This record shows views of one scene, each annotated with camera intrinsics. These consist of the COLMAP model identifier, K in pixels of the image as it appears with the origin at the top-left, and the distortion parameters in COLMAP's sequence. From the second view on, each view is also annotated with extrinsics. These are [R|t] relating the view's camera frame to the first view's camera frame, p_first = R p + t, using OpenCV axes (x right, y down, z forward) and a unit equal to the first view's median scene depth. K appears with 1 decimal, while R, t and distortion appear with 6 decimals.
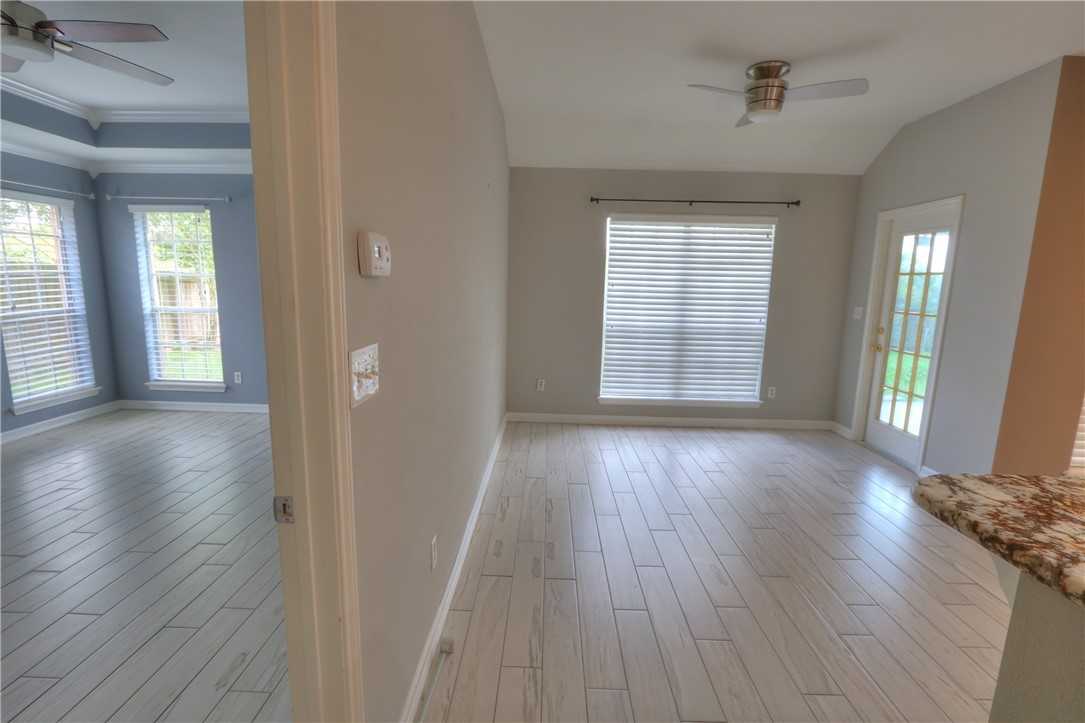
lens RADIAL K [[502.4, 0, 537.3], [0, 502.4, 368.1], [0, 0, 1]] dist [-0.020739, 0.003463]
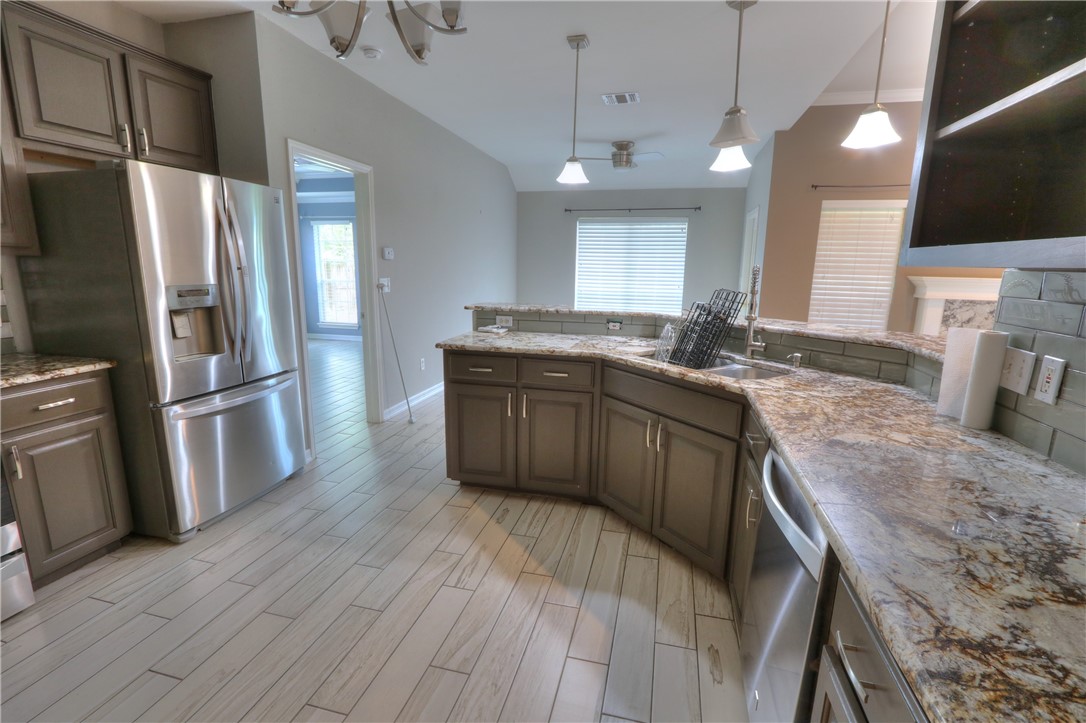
lens RADIAL K [[502.9, 0, 538.9], [0, 502.9, 365.9], [0, 0, 1]] dist [-0.020739, 0.003463]
pose [[0.973880, 0.036069, -0.224181, 0.393216], [-0.030315, 0.999118, 0.029058, 0.112348], [0.225031, -0.021503, 0.974114, -0.576641]]
